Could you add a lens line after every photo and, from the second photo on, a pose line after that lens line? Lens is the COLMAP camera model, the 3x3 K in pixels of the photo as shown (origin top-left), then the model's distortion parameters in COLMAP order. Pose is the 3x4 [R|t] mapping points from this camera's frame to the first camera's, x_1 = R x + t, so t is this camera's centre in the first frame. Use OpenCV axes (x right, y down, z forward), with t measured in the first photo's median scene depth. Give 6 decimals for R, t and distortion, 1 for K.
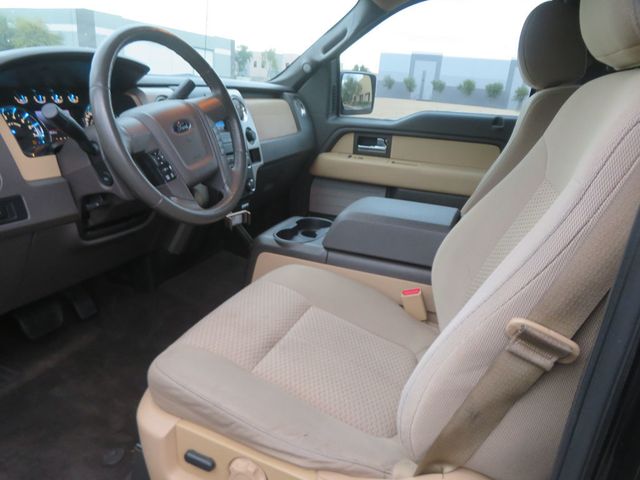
lens RADIAL K [[448.6, 0, 320.0], [0, 448.6, 240.0], [0, 0, 1]] dist [-0.004837, -0.003539]
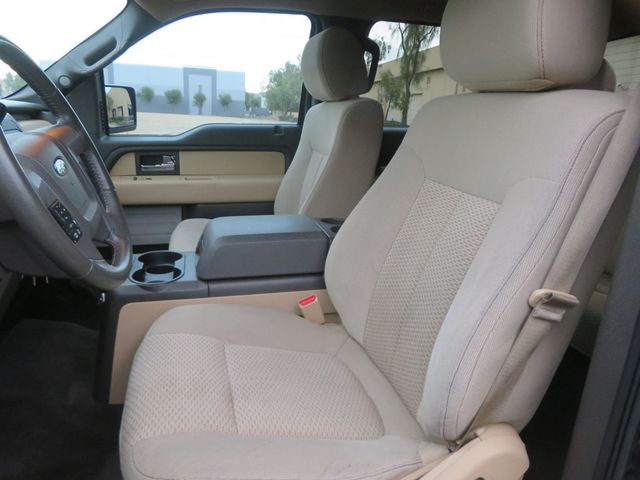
lens RADIAL K [[443.4, 0, 309.6], [0, 443.4, 240.5], [0, 0, 1]] dist [0.000984, 0.004532]
pose [[0.806090, -0.199581, 0.557124, -0.190591], [0.205780, 0.977198, 0.052328, -0.040745], [-0.554864, 0.072464, 0.828779, 0.073520]]
